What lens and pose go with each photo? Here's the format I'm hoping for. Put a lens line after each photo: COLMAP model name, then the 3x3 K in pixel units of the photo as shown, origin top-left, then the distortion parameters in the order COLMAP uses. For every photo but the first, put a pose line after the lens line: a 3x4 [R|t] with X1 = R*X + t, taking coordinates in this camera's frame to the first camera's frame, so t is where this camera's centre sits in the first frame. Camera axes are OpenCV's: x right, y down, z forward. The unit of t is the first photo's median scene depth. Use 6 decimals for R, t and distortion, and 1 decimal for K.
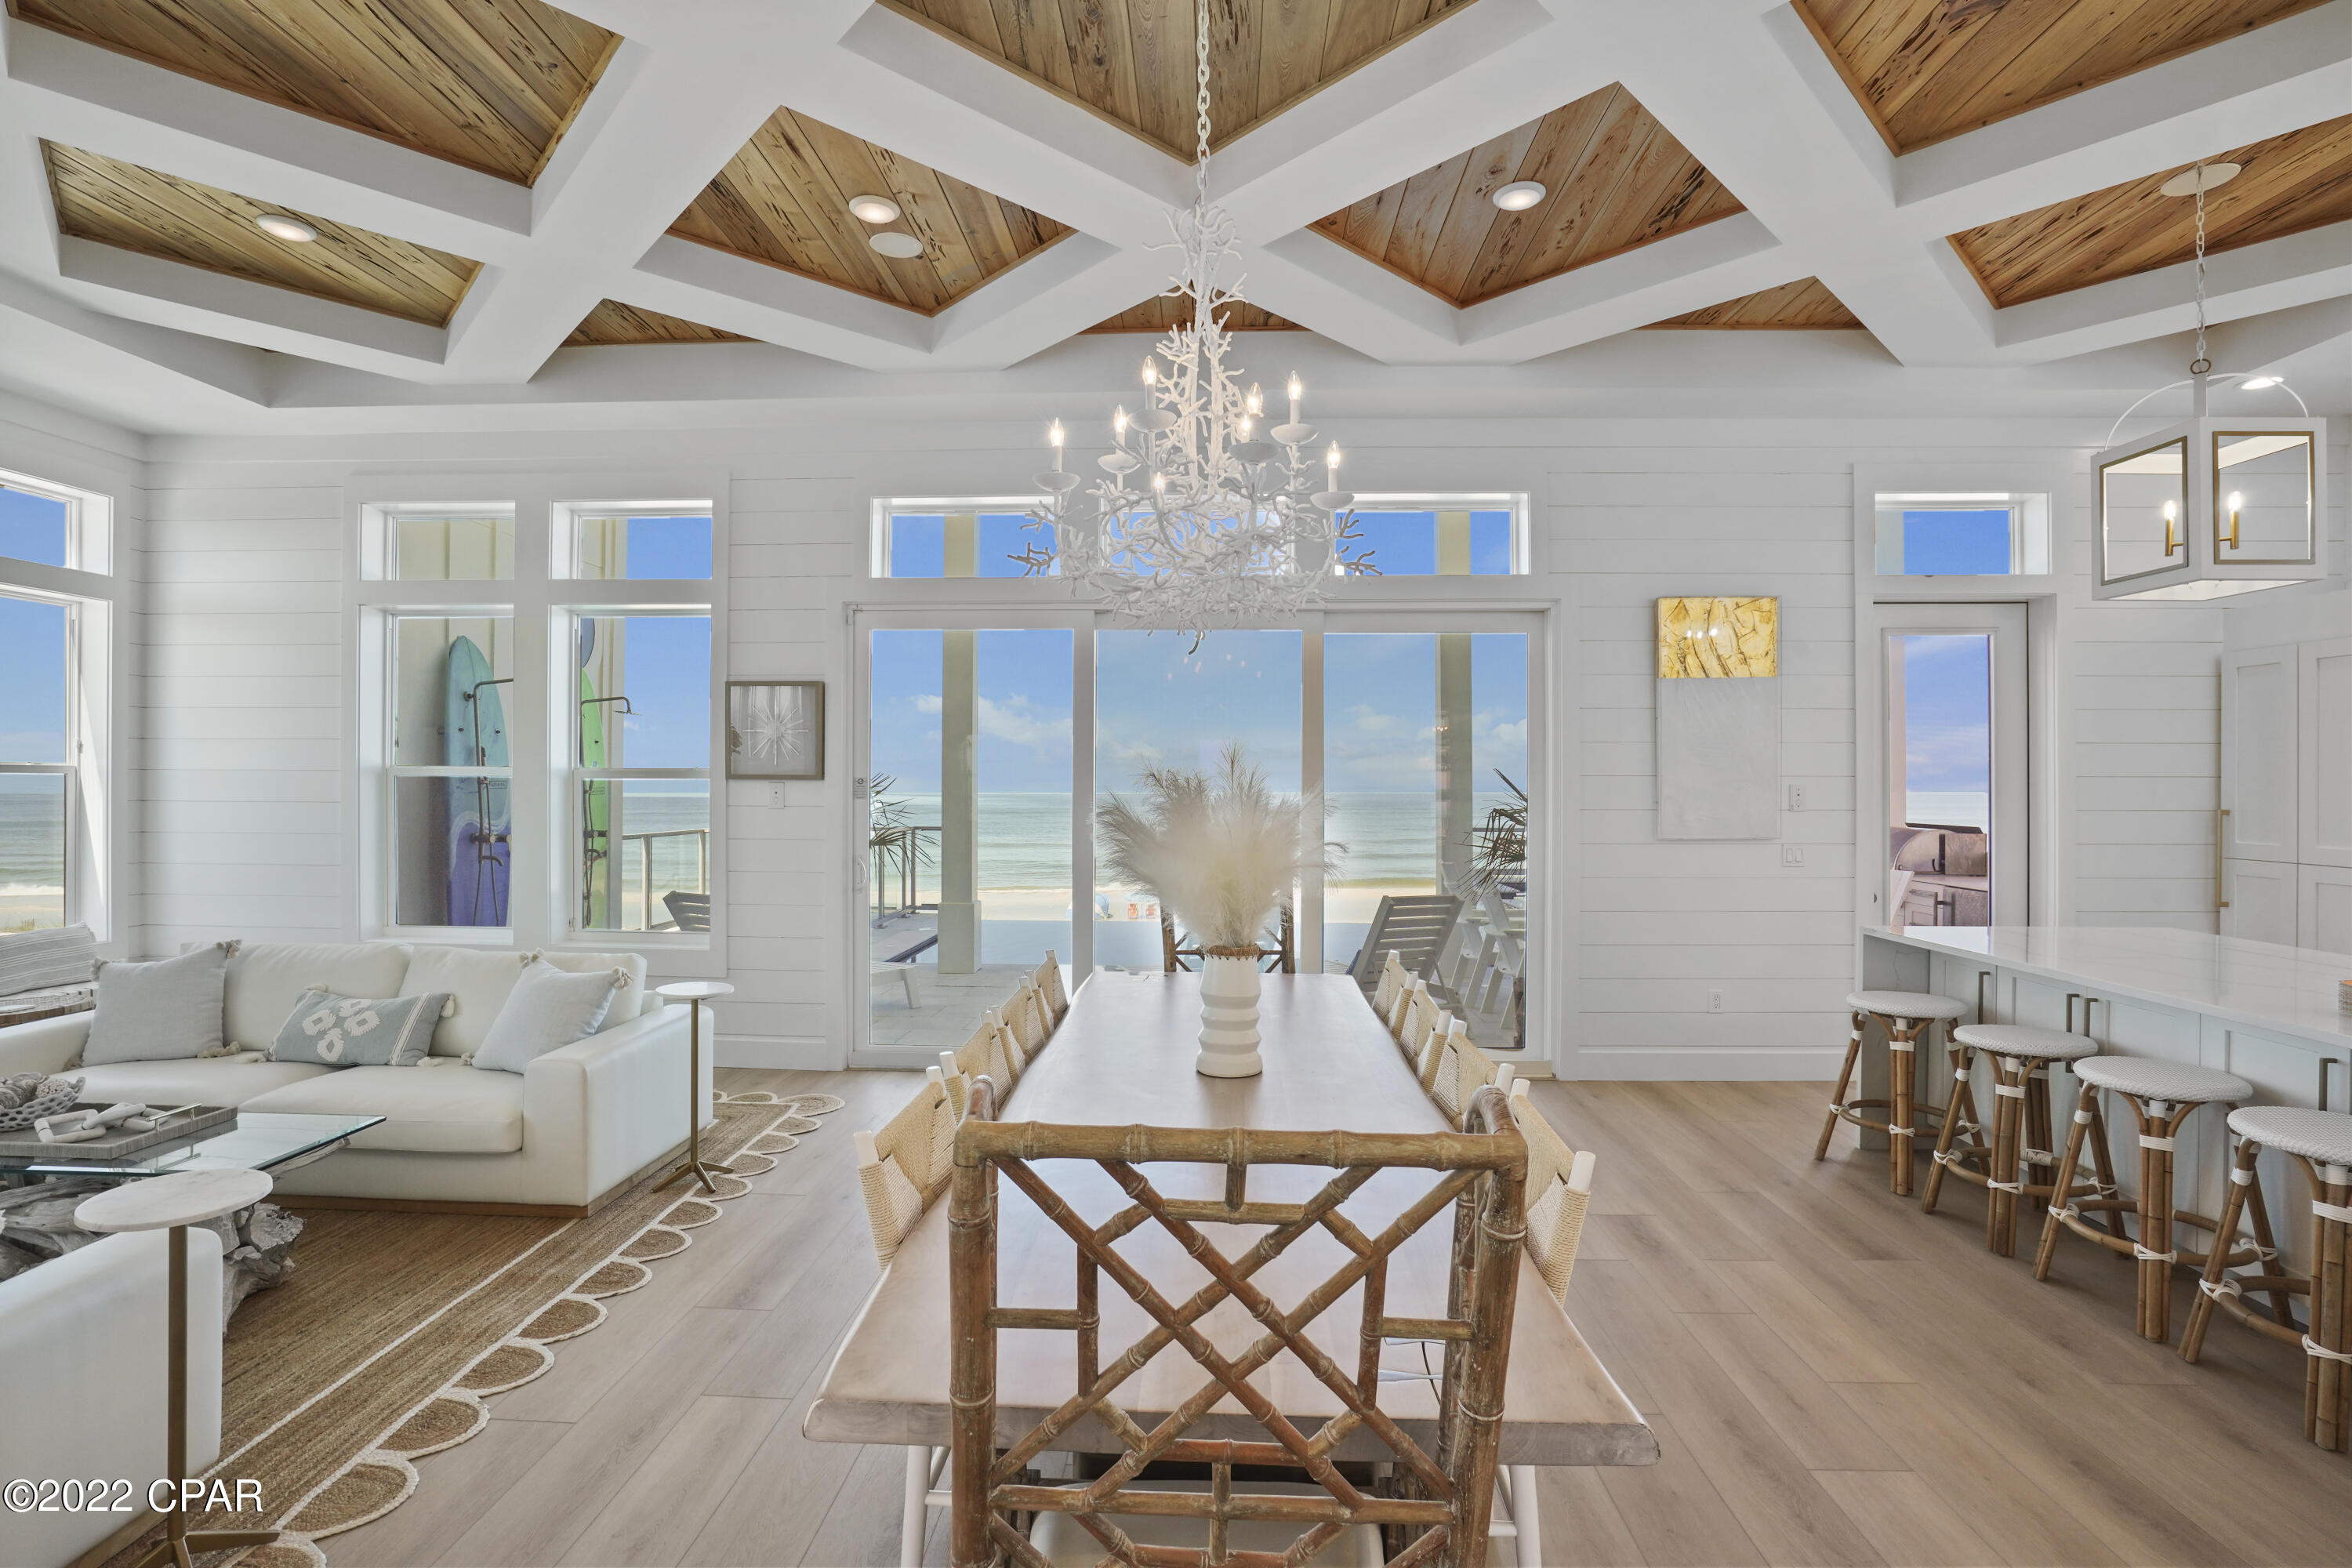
lens RADIAL K [[1116.2, 0, 1170.4], [0, 1116.2, 797.5], [0, 0, 1]] dist [0.000908, -0.000030]
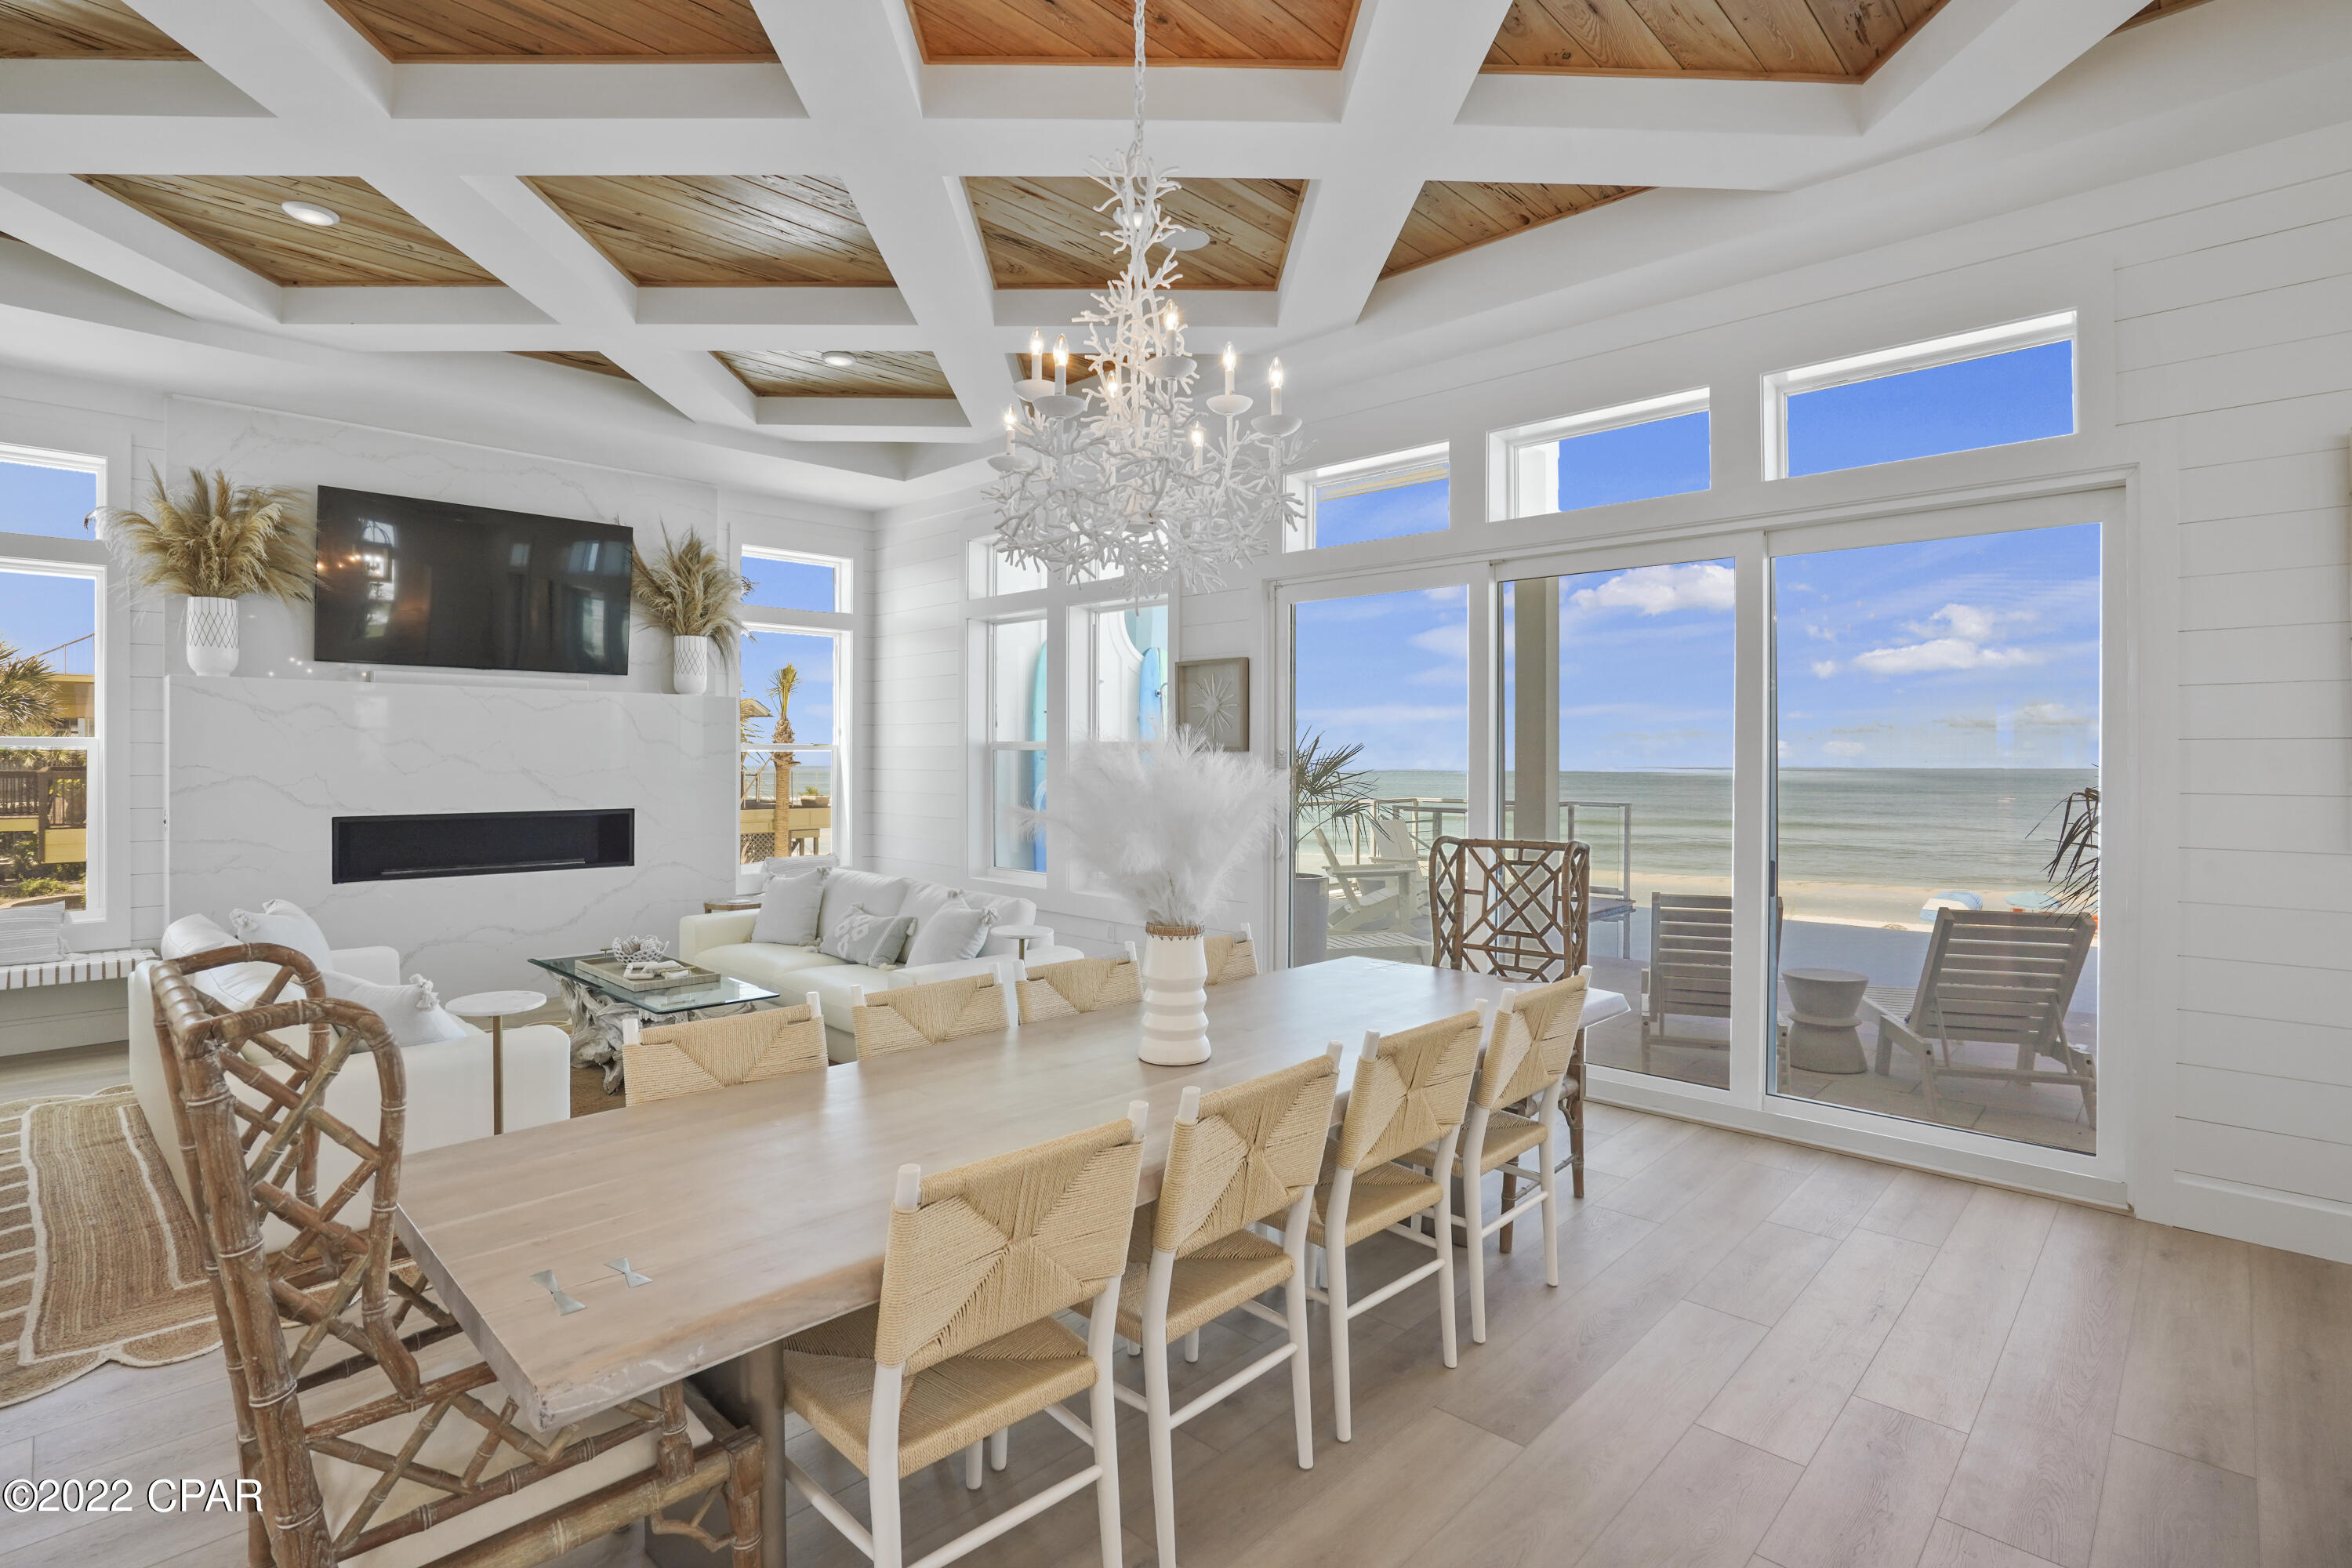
lens RADIAL K [[1146.0, 0, 1205.8], [0, 1146.0, 771.6], [0, 0, 1]] dist [-0.003410, -0.000065]
pose [[0.764241, 0.005653, -0.644906, 0.387439], [-0.004691, 0.999984, 0.003207, 0.000182], [0.644914, 0.000574, 0.764255, 0.163400]]
